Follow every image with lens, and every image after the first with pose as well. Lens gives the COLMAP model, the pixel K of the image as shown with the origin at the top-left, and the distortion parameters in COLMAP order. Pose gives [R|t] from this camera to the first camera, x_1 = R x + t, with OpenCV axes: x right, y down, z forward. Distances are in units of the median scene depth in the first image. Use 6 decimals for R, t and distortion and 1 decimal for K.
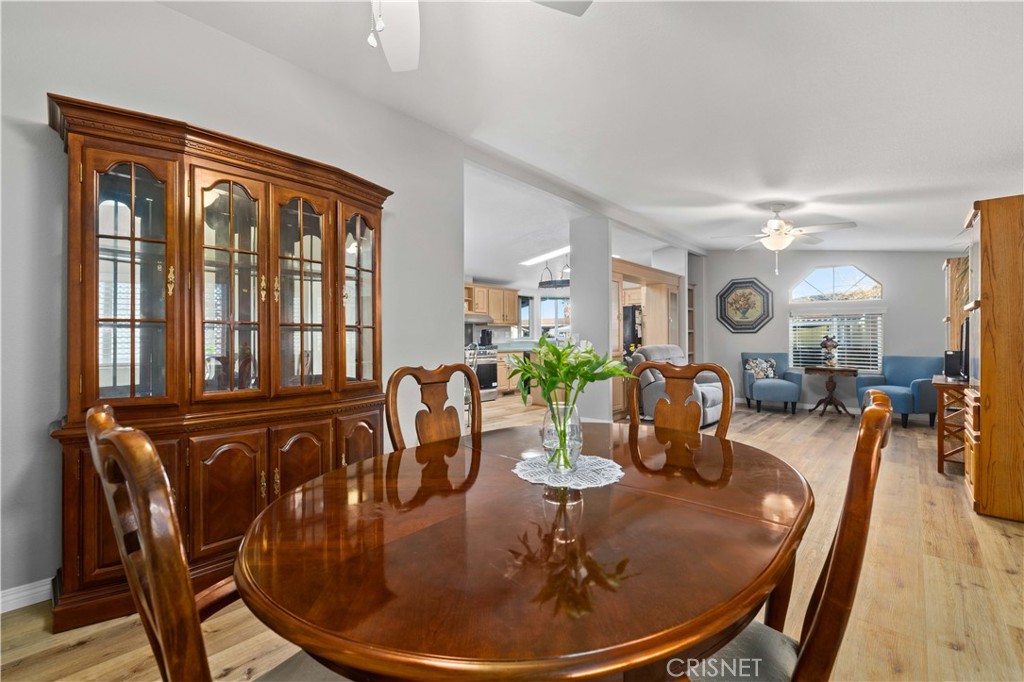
lens RADIAL K [[430.0, 0, 512.7], [0, 430.0, 339.7], [0, 0, 1]] dist [-0.001594, -0.000237]
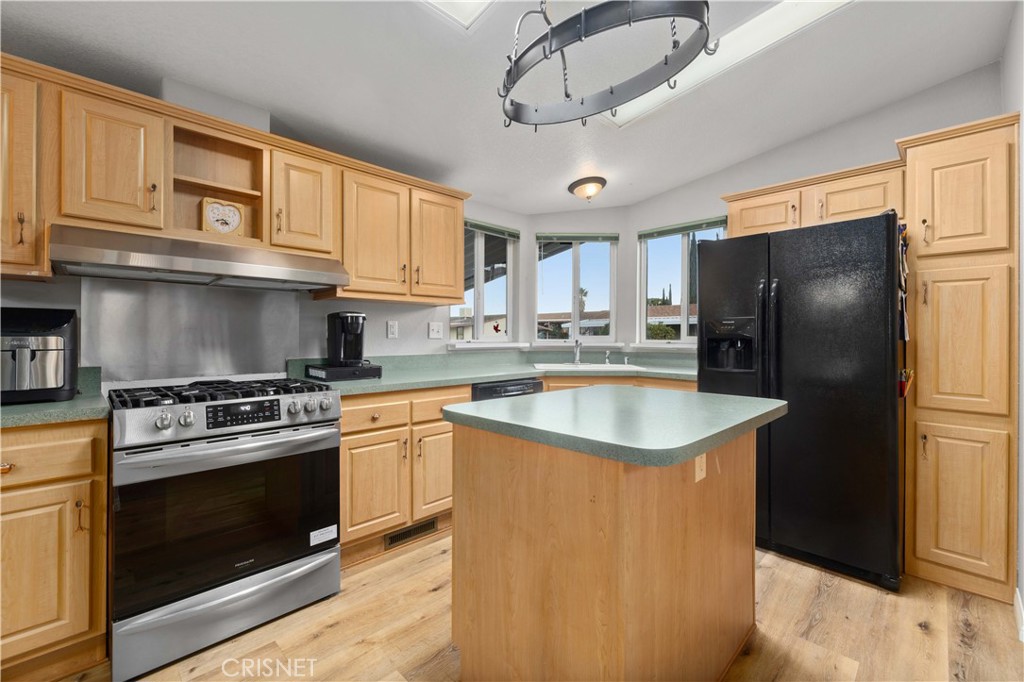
lens RADIAL K [[430.0, 0, 507.6], [0, 430.0, 336.9], [0, 0, 1]] dist [-0.001594, -0.000237]
pose [[0.999011, 0.007366, -0.043850, 0.066684], [-0.007248, 0.999970, 0.002852, -0.008132], [0.043870, -0.002532, 0.999034, 0.723165]]
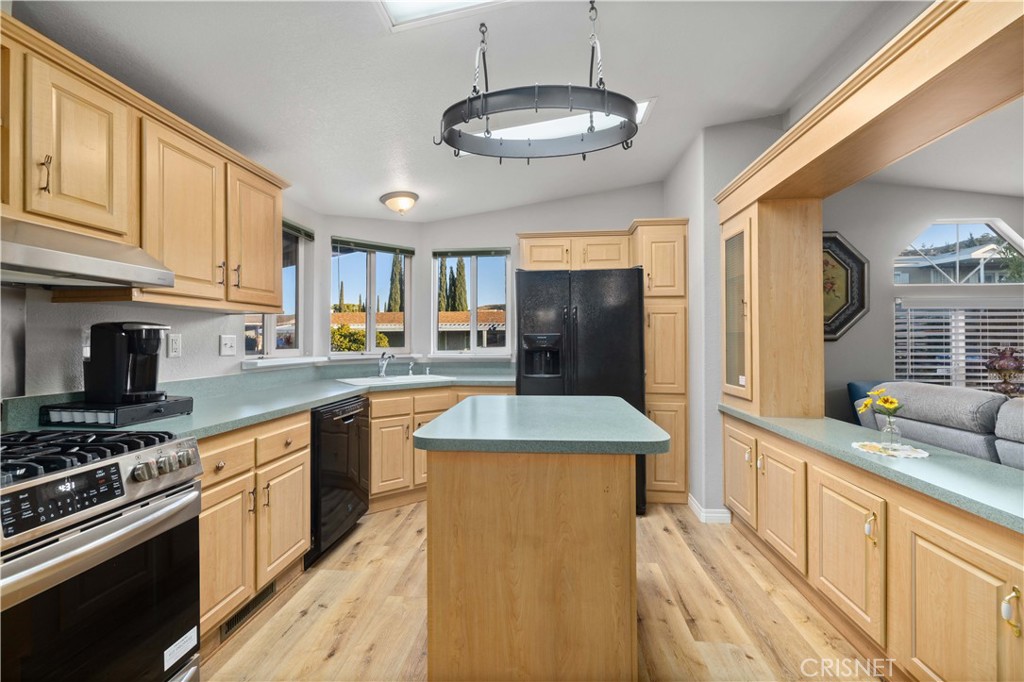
lens RADIAL K [[430.0, 0, 509.7], [0, 430.0, 339.0], [0, 0, 1]] dist [-0.001594, -0.000237]
pose [[0.797891, 0.004234, 0.602786, -0.039576], [0.000131, 0.999974, -0.007197, -0.014571], [-0.602801, 0.005822, 0.797870, 0.746100]]
